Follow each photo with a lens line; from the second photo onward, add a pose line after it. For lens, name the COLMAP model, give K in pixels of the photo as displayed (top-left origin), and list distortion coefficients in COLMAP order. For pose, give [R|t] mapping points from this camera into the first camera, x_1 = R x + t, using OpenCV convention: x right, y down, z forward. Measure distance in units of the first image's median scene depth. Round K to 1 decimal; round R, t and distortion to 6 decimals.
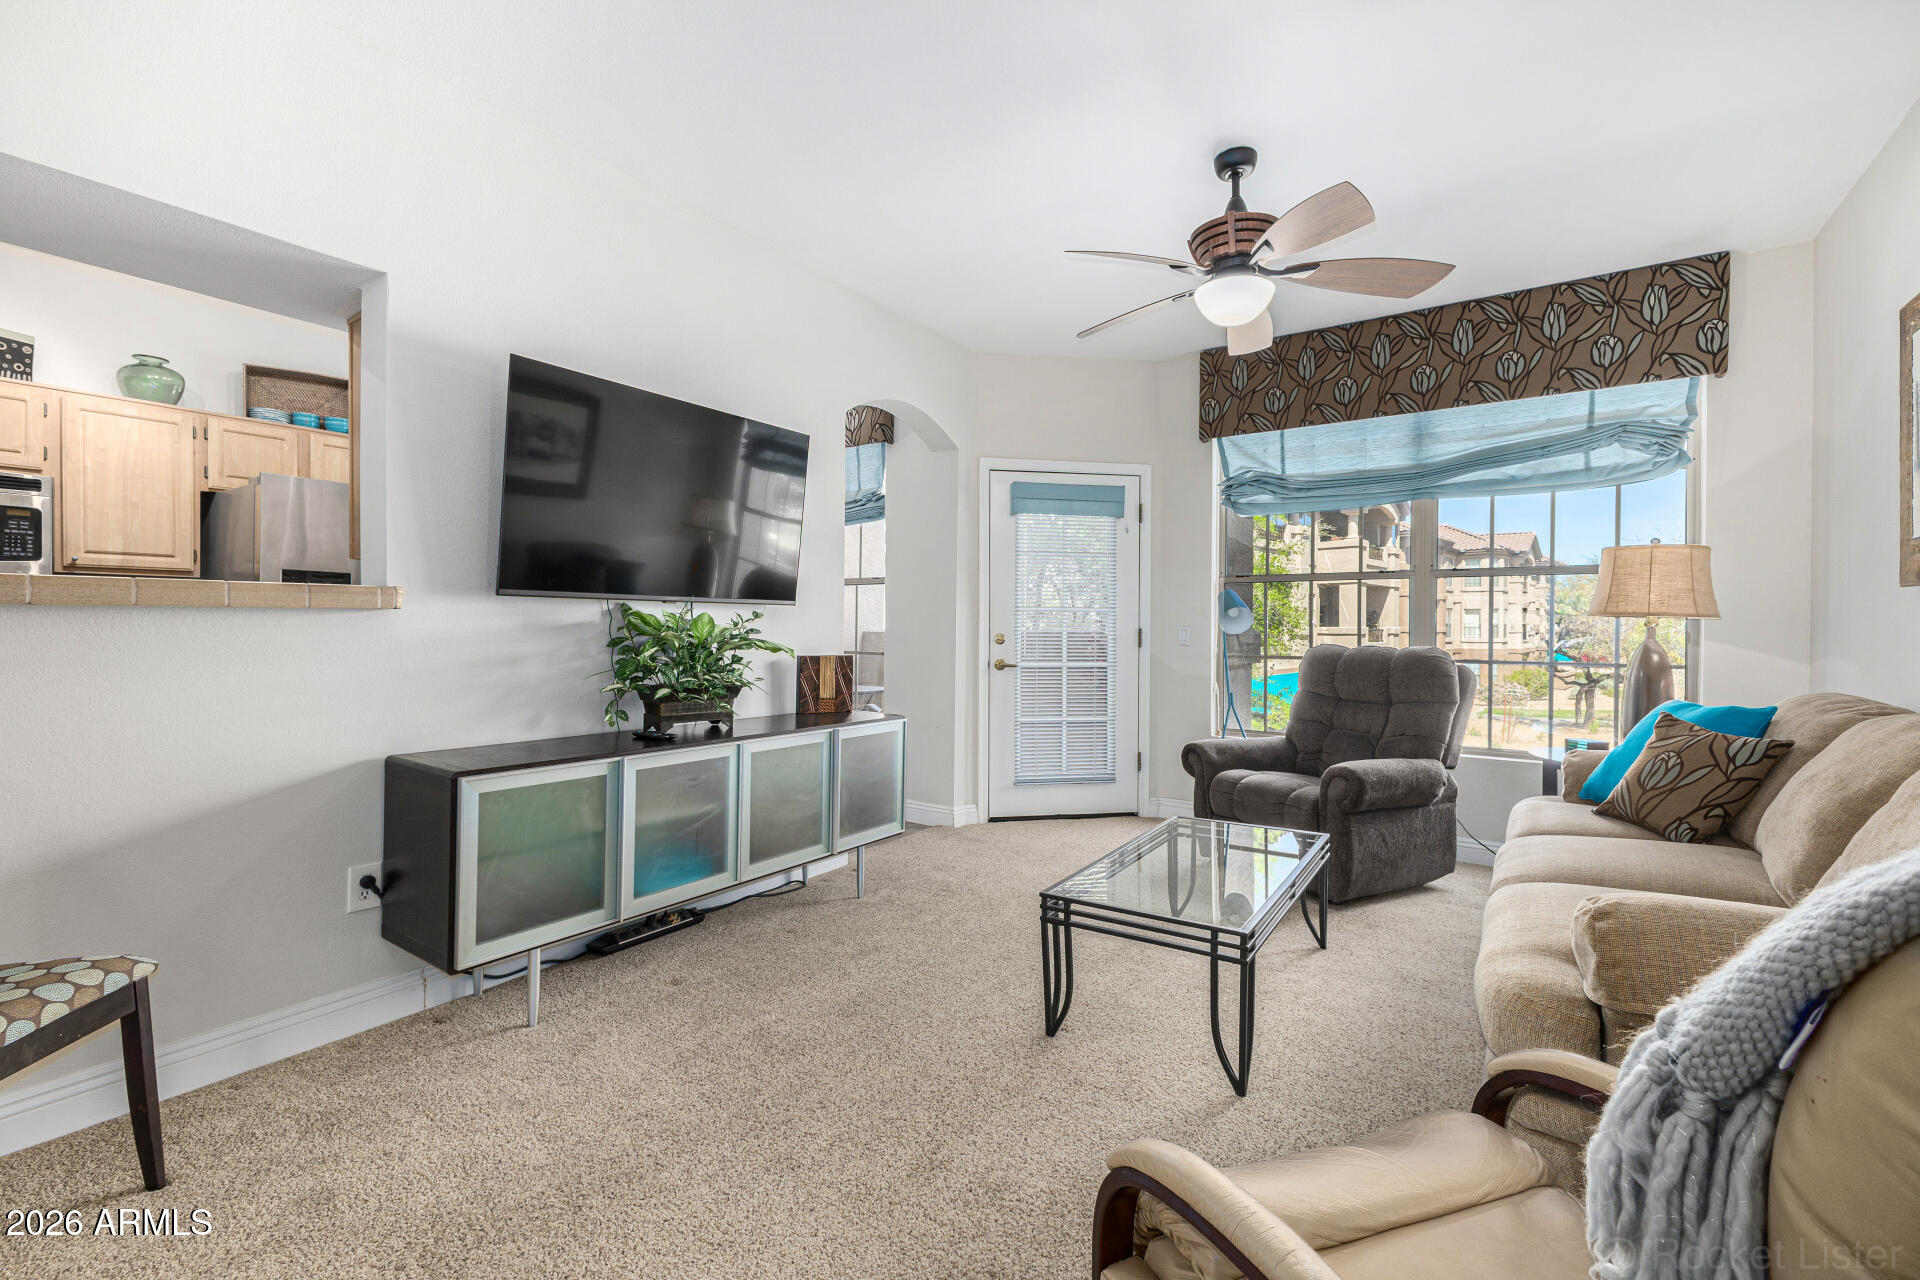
lens RADIAL K [[826.0, 0, 958.2], [0, 826.0, 633.8], [0, 0, 1]] dist [0.015966, -0.004878]
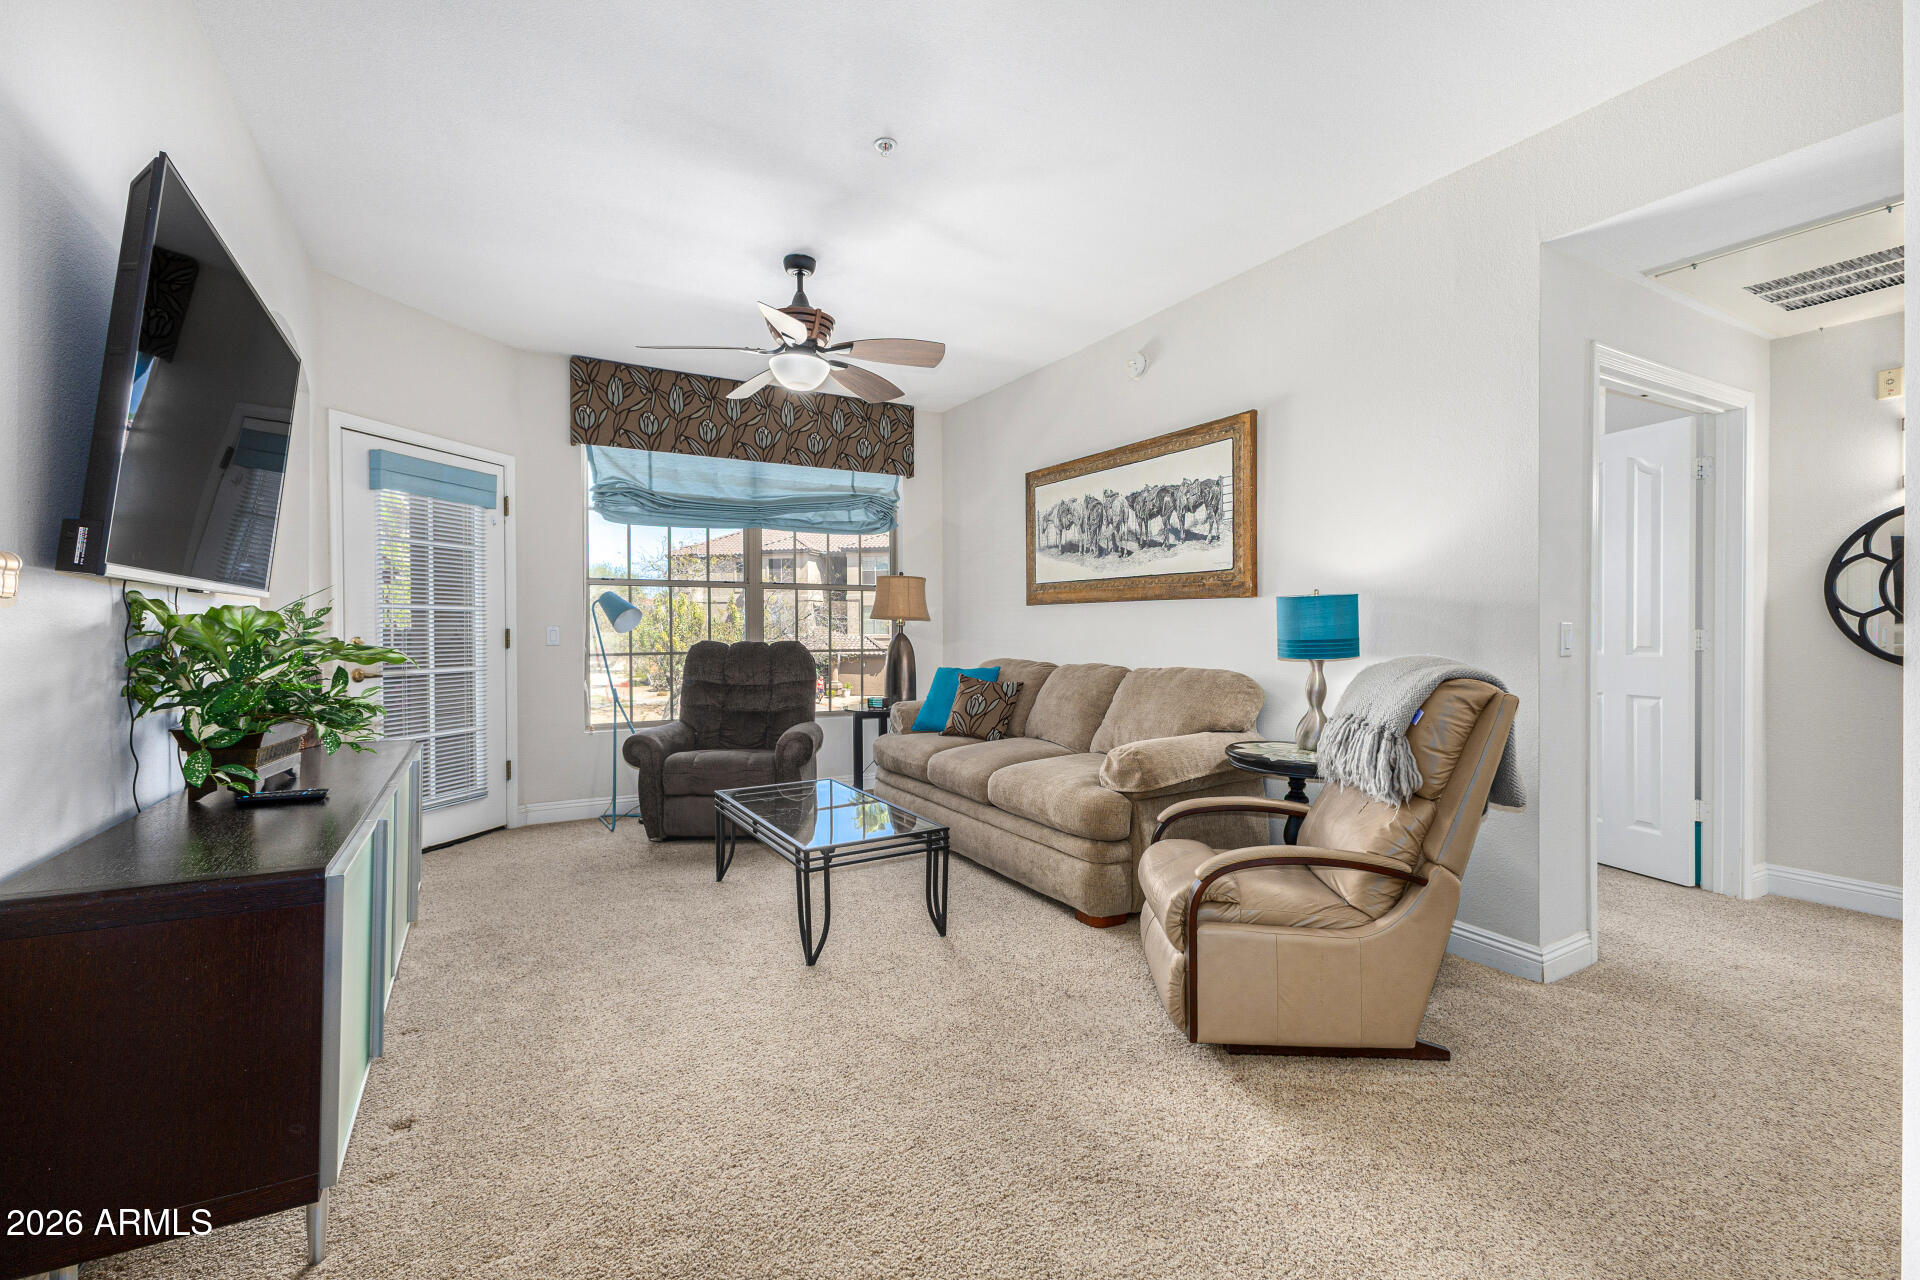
lens RADIAL K [[826.0, 0, 958.2], [0, 826.0, 633.8], [0, 0, 1]] dist [0.015966, -0.004878]
pose [[0.433620, -0.012386, 0.901011, -0.502000], [0.011027, 0.999904, 0.008439, -0.003793], [-0.901029, 0.006276, 0.433714, 0.159738]]
